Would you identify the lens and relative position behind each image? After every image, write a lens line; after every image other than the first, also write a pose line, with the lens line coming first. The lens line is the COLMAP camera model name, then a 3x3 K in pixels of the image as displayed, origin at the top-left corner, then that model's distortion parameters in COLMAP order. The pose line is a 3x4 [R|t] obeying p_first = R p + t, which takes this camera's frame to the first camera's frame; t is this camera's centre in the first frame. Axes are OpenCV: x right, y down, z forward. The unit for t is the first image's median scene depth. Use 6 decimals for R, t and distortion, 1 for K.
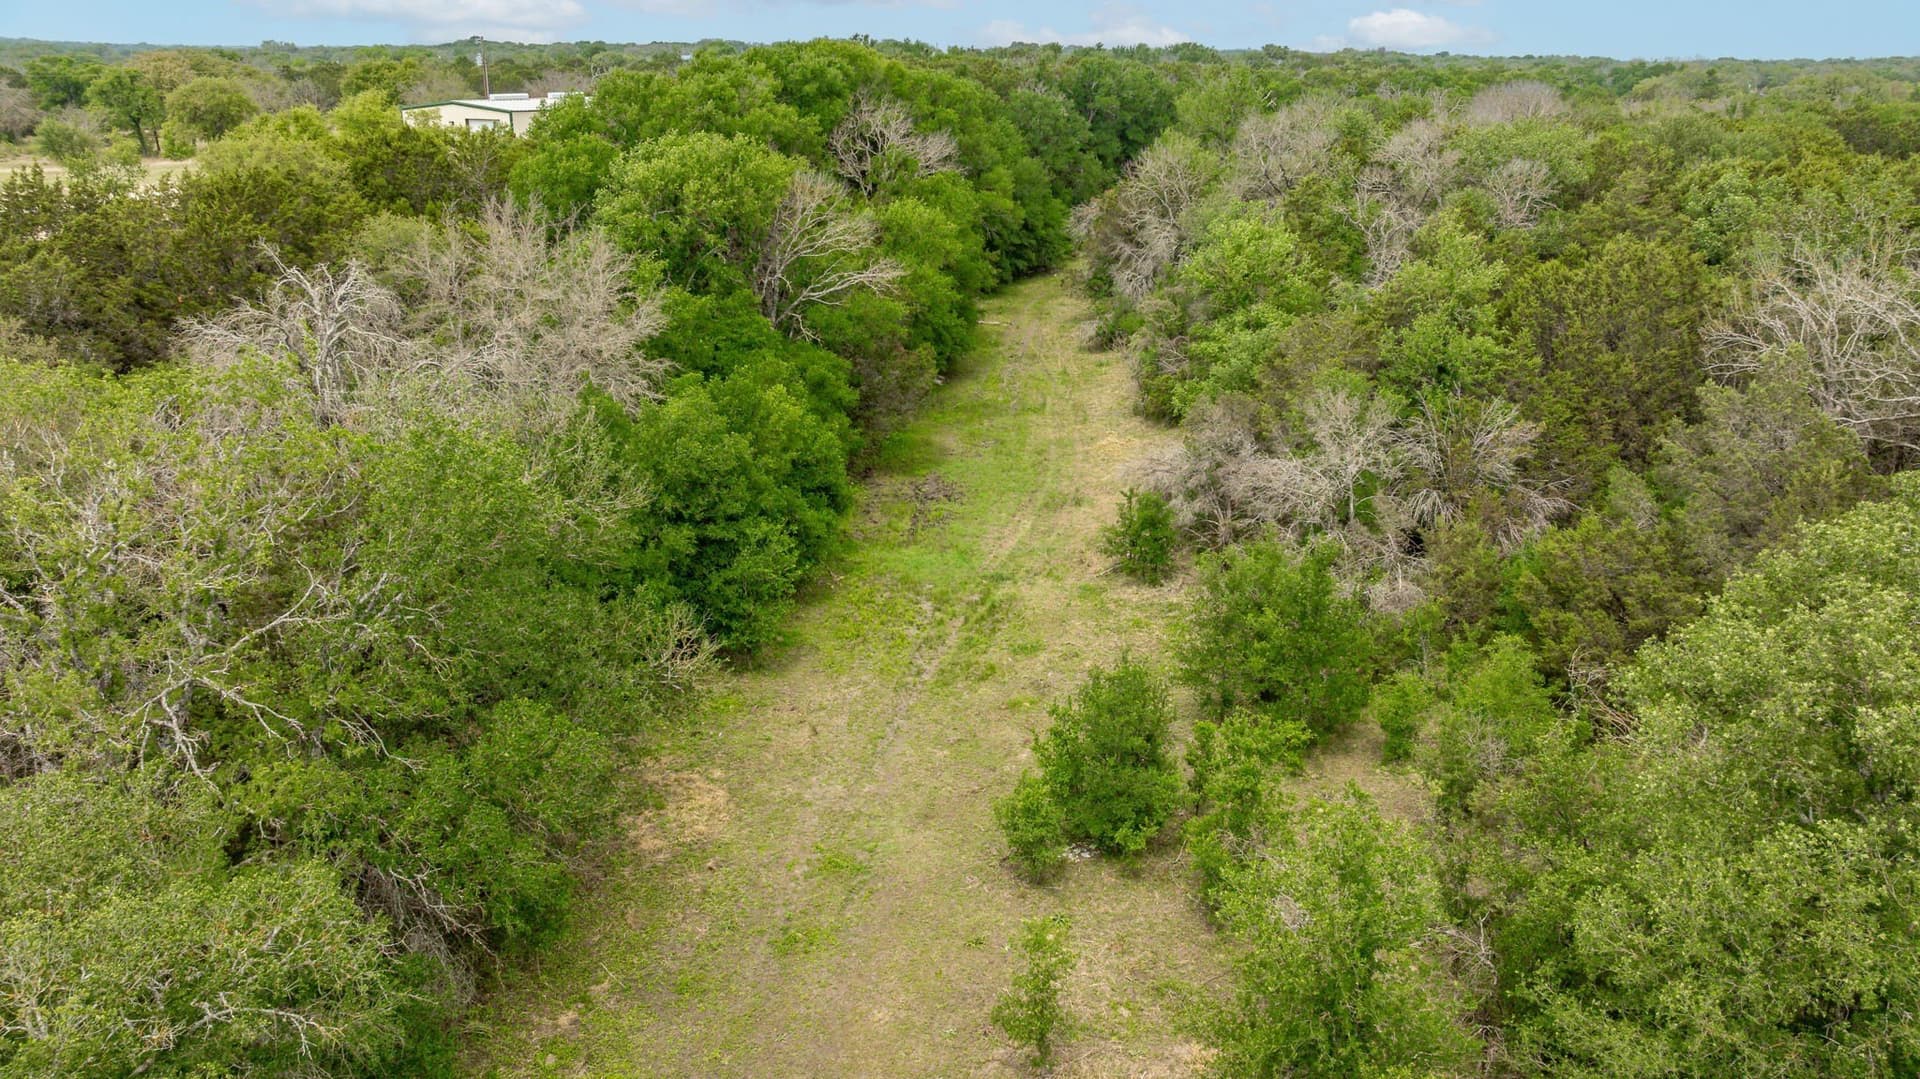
lens RADIAL K [[1339.4, 0, 967.5], [0, 1339.4, 543.2], [0, 0, 1]] dist [-0.012263, -0.003560]
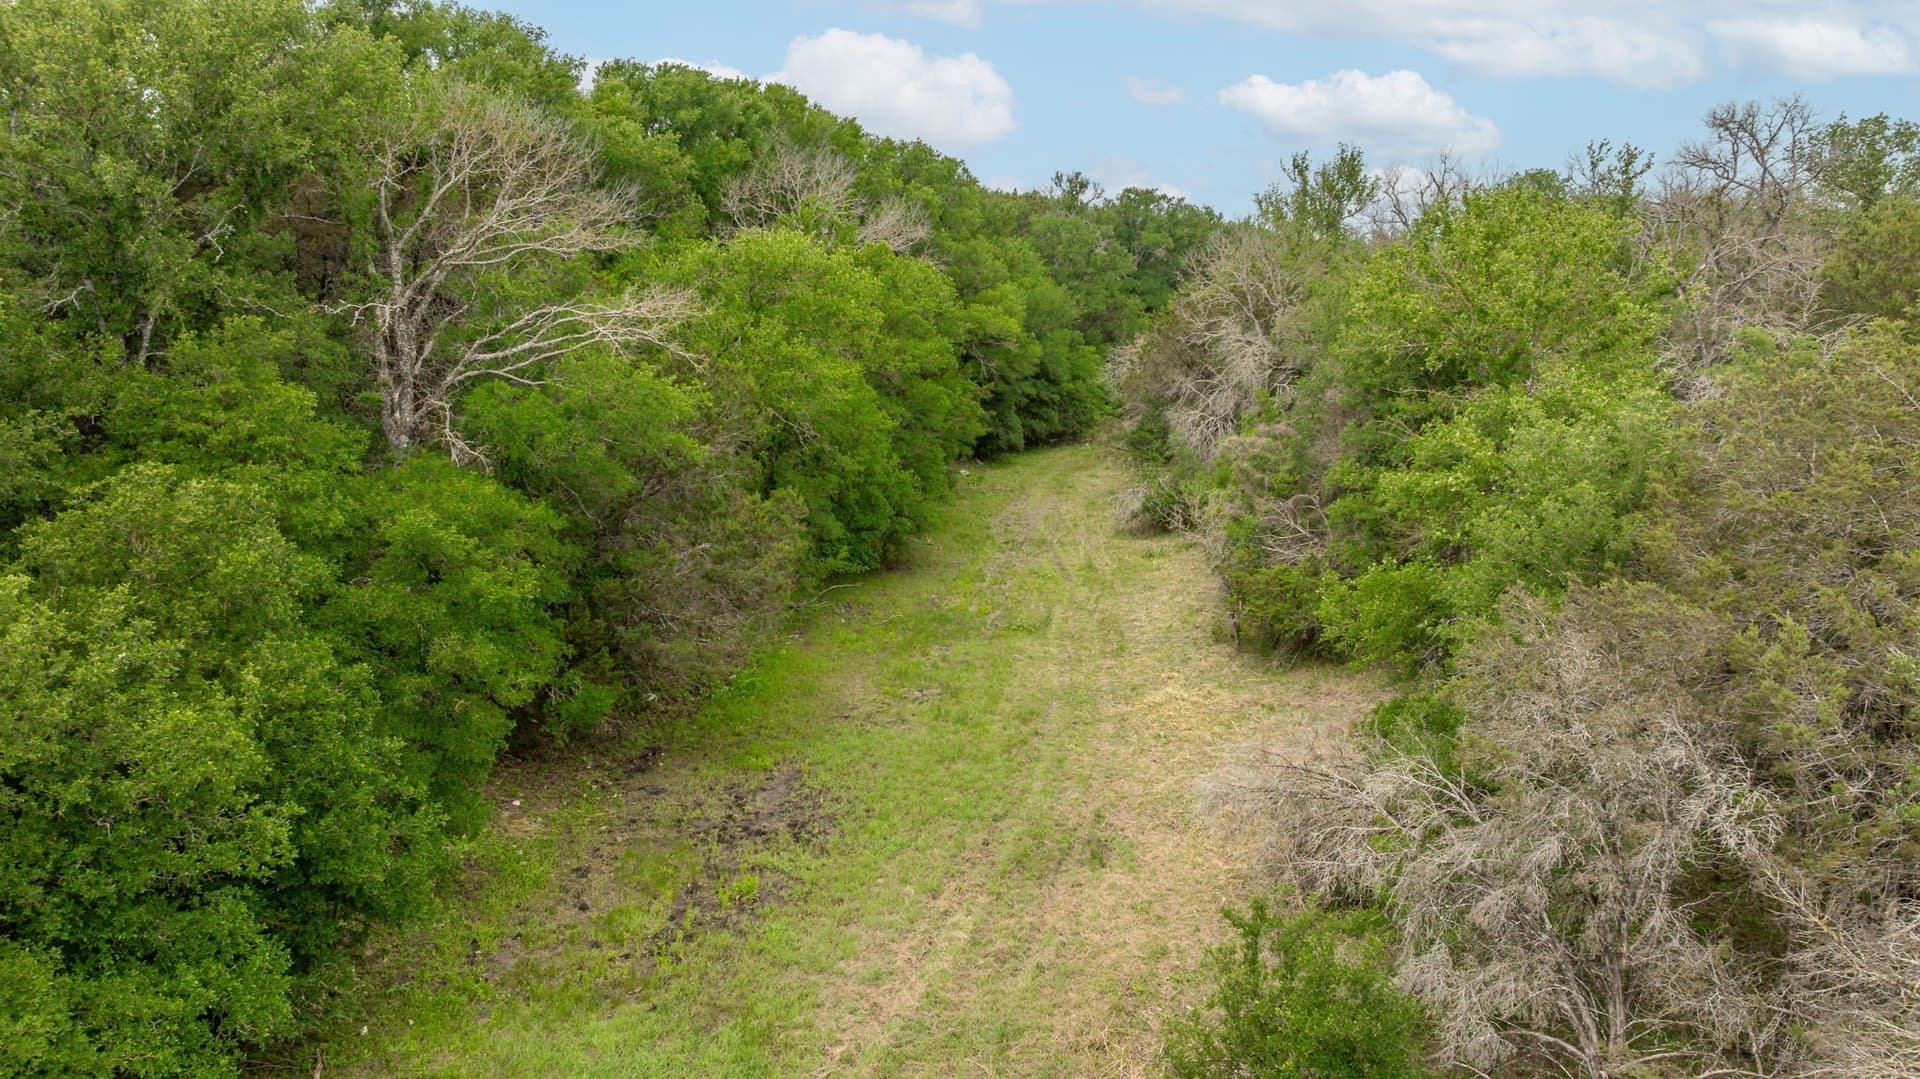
lens RADIAL K [[1339.4, 0, 953.2], [0, 1339.4, 546.7], [0, 0, 1]] dist [-0.012263, -0.003560]
pose [[0.998820, 0.013121, -0.046752, 0.039395], [-0.020267, 0.987578, -0.155819, -0.041829], [0.044127, 0.156582, 0.986679, 0.403734]]
